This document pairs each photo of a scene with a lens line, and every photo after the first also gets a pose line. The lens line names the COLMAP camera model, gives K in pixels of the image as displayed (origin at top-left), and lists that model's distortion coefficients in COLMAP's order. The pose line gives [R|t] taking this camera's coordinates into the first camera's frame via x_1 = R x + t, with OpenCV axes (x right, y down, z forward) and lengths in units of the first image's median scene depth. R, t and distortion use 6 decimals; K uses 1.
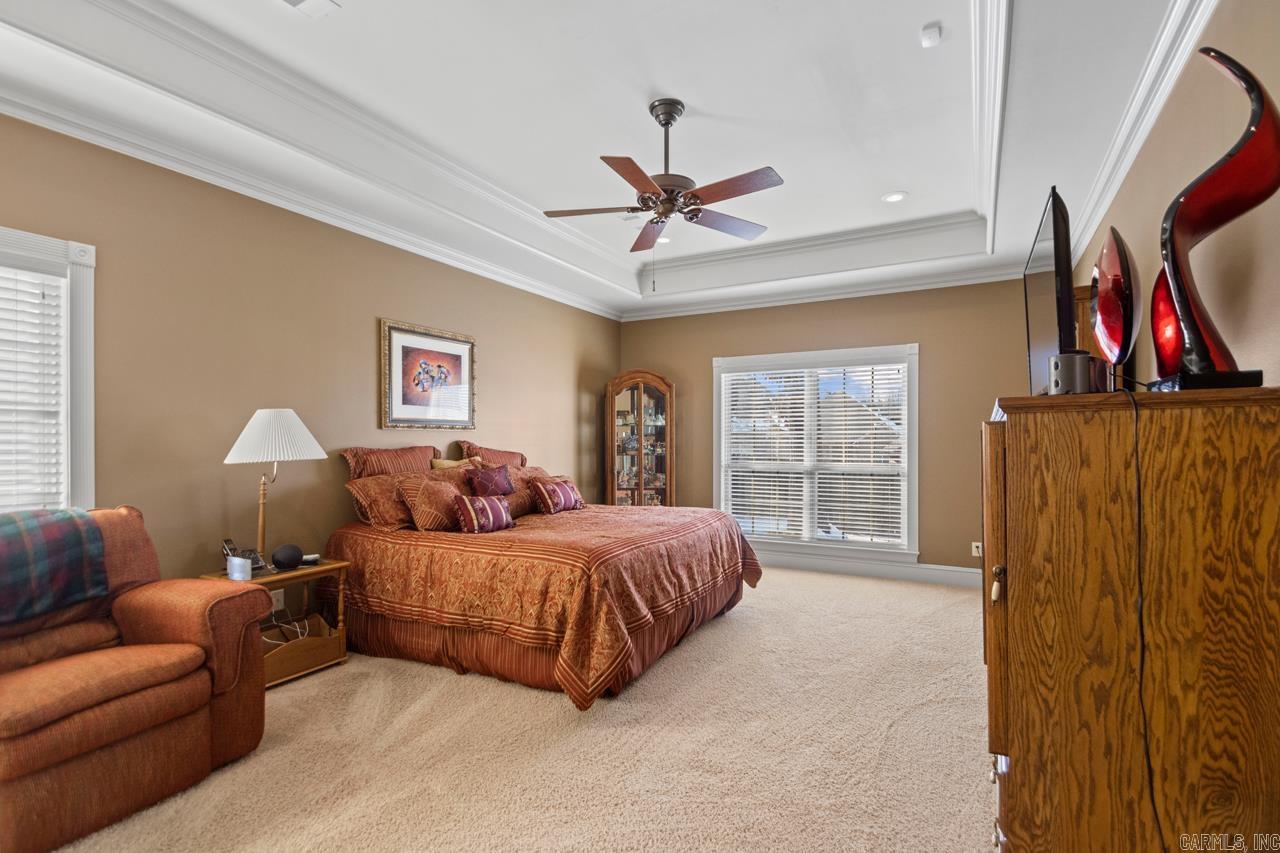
lens RADIAL K [[605.4, 0, 642.7], [0, 605.4, 438.8], [0, 0, 1]] dist [0.005718, -0.010665]
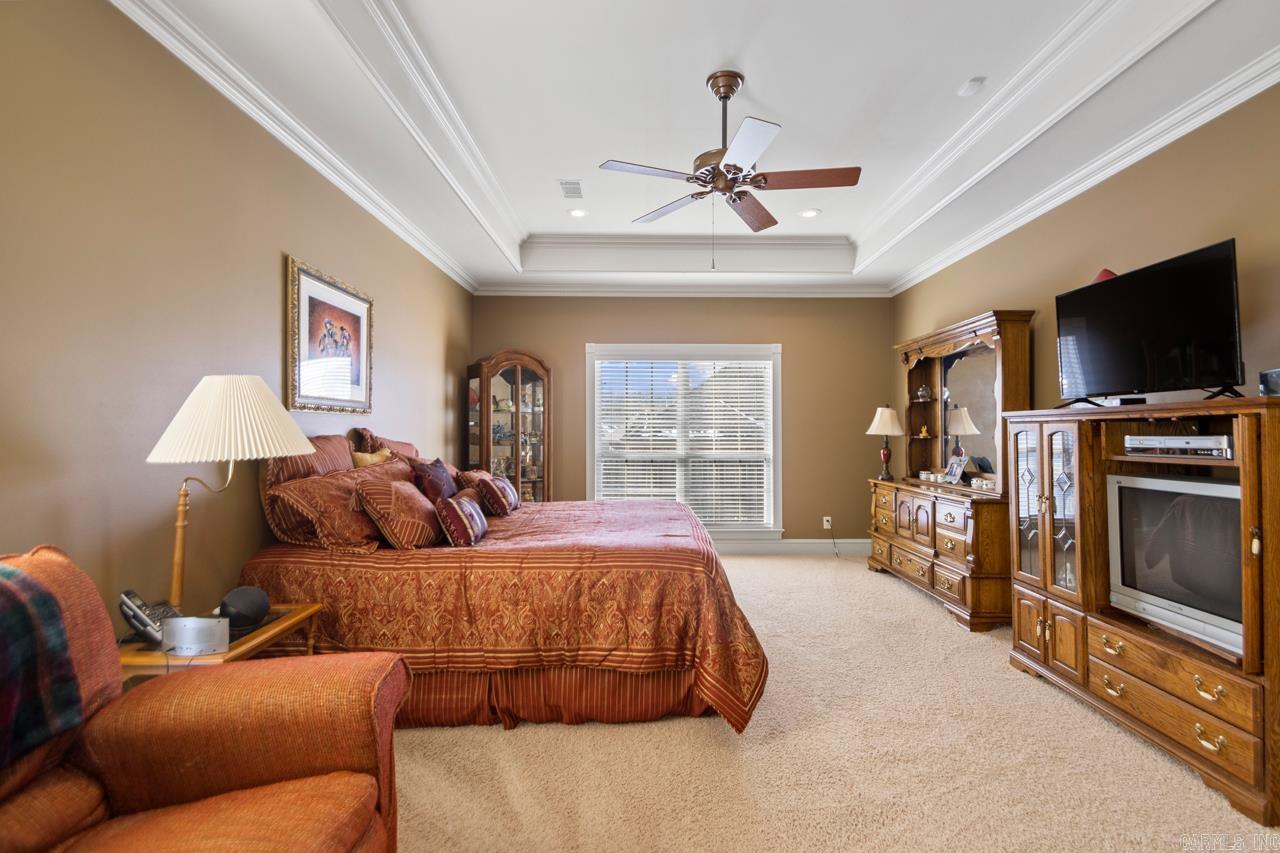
lens RADIAL K [[605.4, 0, 651.1], [0, 605.4, 417.7], [0, 0, 1]] dist [0.005718, -0.010665]
pose [[0.873309, 0.013950, 0.486966, -0.396457], [-0.005177, 0.999799, -0.019355, 0.003750], [-0.487139, 0.014382, 0.873206, 0.173070]]
